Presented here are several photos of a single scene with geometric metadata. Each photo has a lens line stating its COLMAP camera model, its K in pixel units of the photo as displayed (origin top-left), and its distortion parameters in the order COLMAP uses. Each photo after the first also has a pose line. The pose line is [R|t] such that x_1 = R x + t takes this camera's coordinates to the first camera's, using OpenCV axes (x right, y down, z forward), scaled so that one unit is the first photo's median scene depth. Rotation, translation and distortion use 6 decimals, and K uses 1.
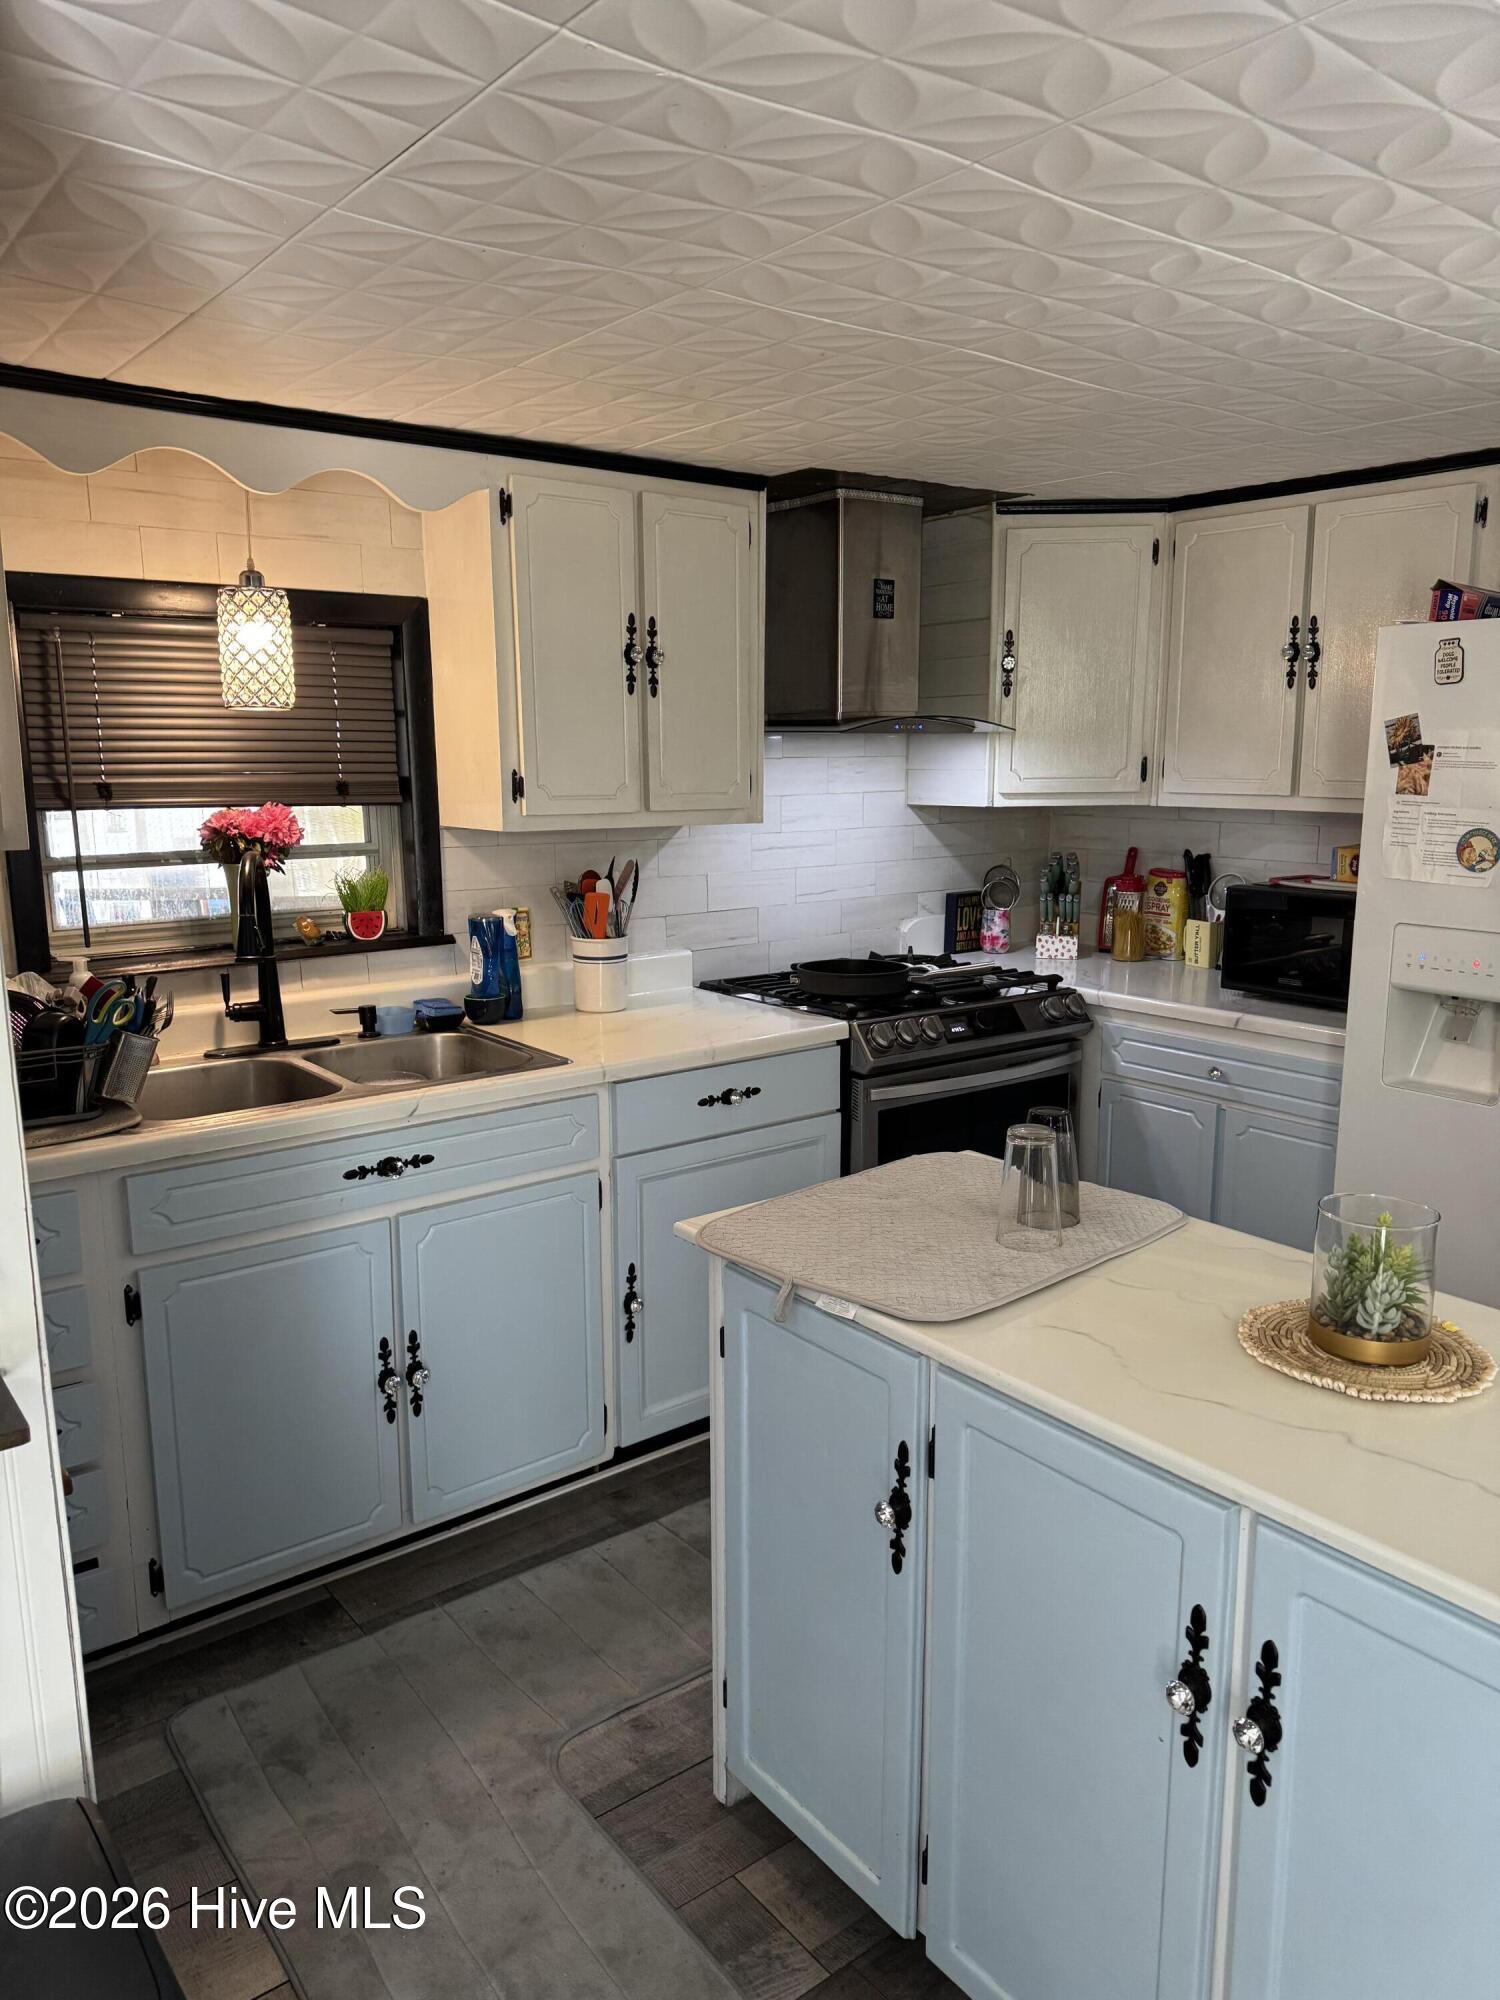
lens RADIAL K [[1414.5, 0, 748.9], [0, 1414.5, 1006.2], [0, 0, 1]] dist [0.038613, -0.020155]
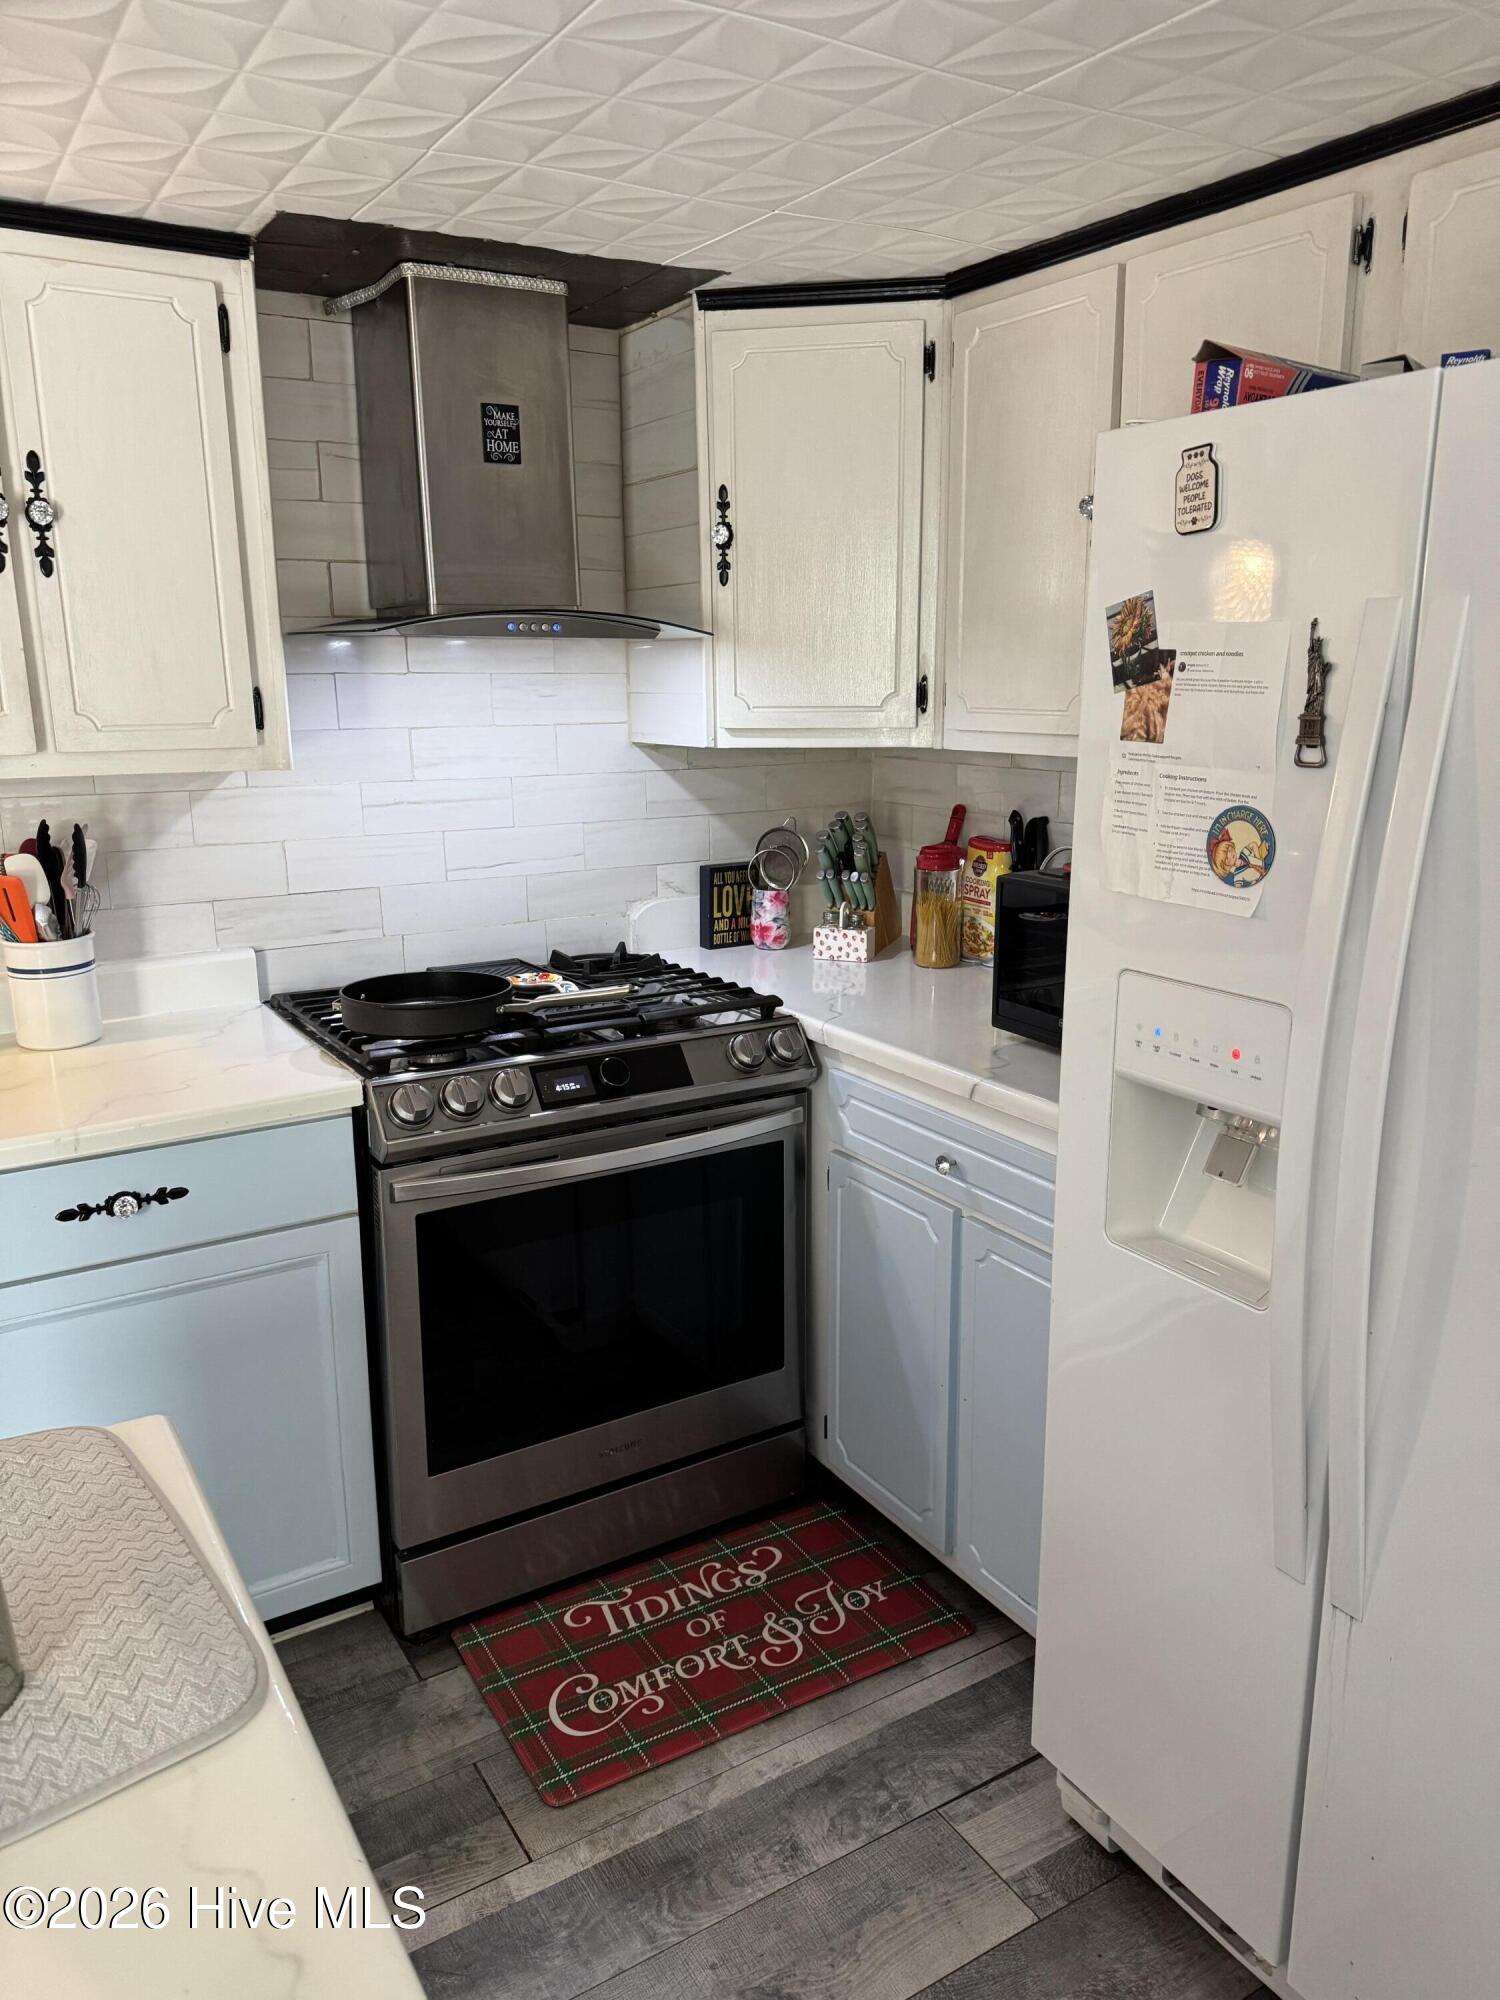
lens RADIAL K [[1414.5, 0, 753.0], [0, 1414.5, 998.2], [0, 0, 1]] dist [0.038613, -0.020155]
pose [[0.995296, 0.021836, -0.094390, 0.274732], [-0.017507, 0.998767, 0.046447, -0.053420], [0.095288, -0.044576, 0.994451, 0.323126]]
